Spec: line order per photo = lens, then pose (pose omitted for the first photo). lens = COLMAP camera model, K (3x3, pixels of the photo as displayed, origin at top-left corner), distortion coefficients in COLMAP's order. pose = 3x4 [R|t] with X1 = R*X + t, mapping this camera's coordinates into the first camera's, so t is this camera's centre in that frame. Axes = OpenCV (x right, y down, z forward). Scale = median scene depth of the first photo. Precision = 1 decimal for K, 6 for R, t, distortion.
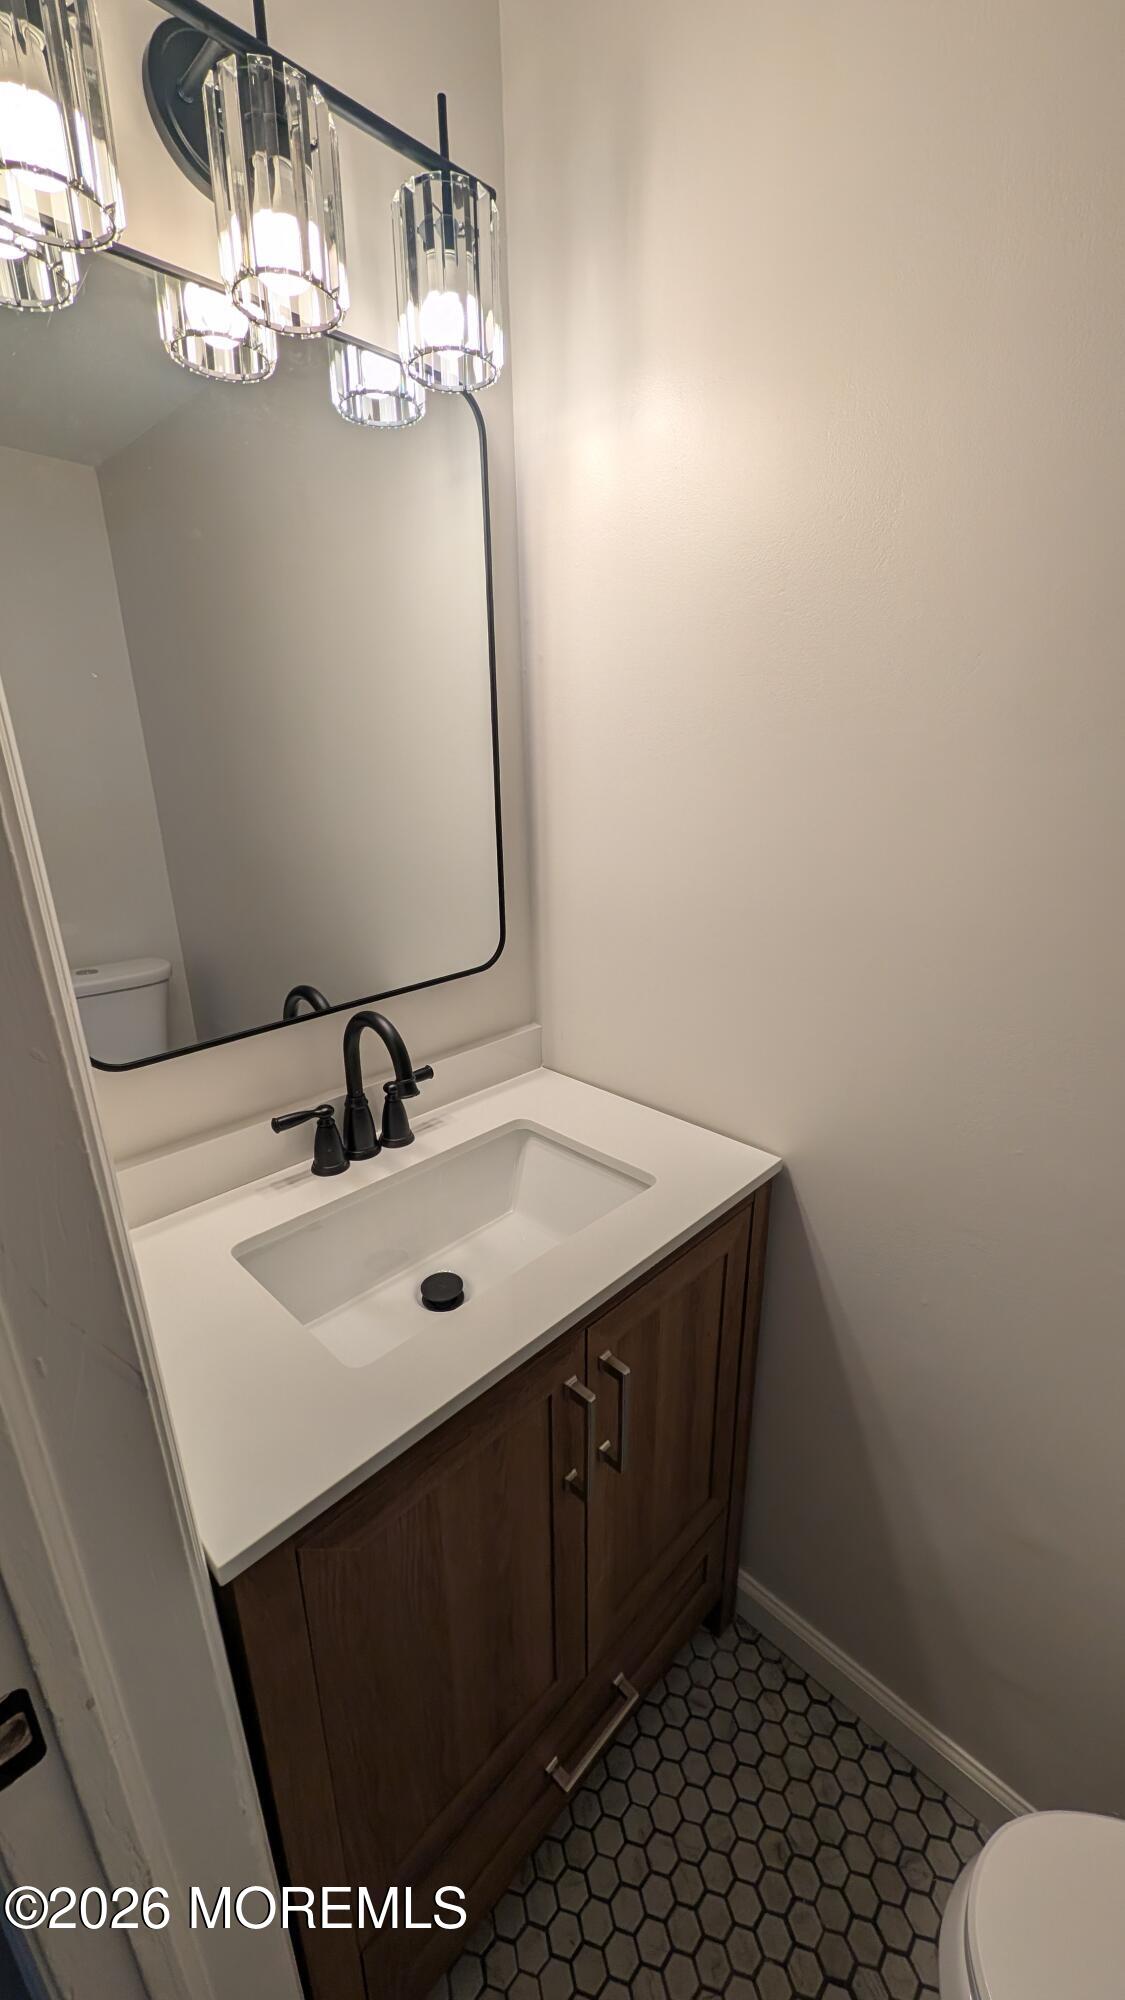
lens RADIAL K [[769.5, 0, 571.5], [0, 769.5, 1006.6], [0, 0, 1]] dist [0.000724, 0.000787]
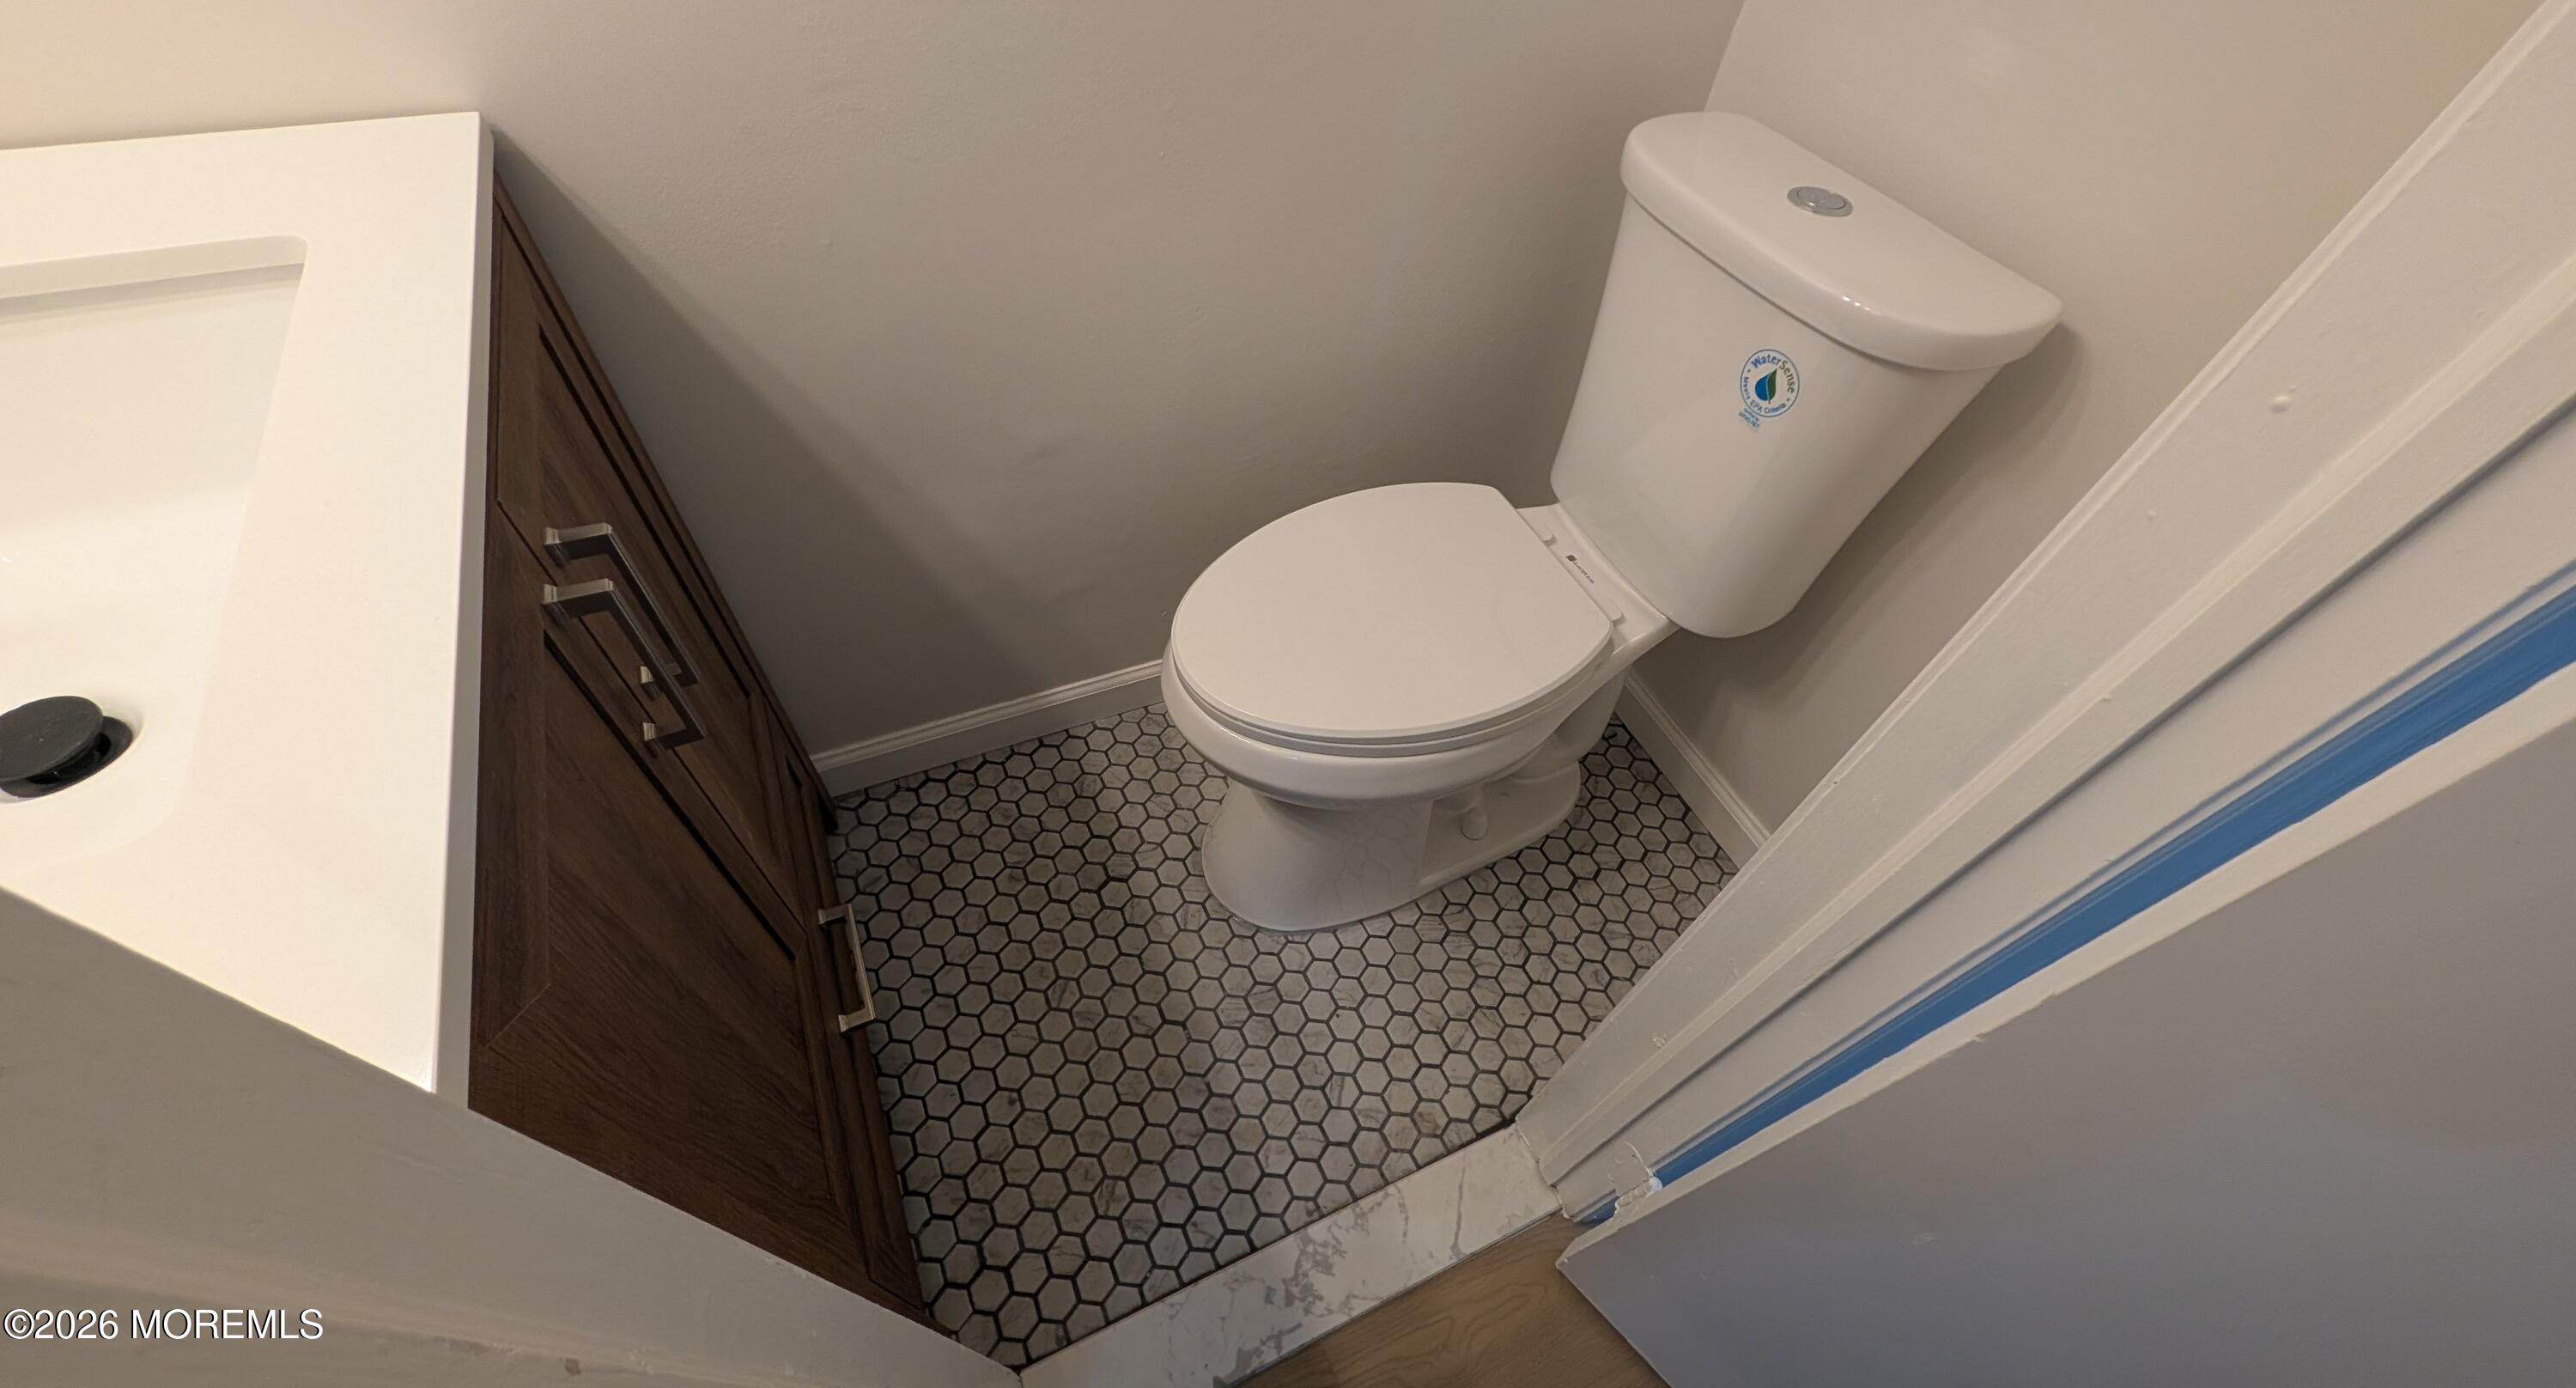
lens RADIAL K [[985.6, 0, 1287.6], [0, 985.6, 710.0], [0, 0, 1]] dist [0.000422, 0.000008]
pose [[0.369657, -0.719520, 0.587915, -0.191013], [0.228612, 0.683712, 0.693019, 0.121488], [-0.900605, -0.121775, 0.417230, 0.154448]]
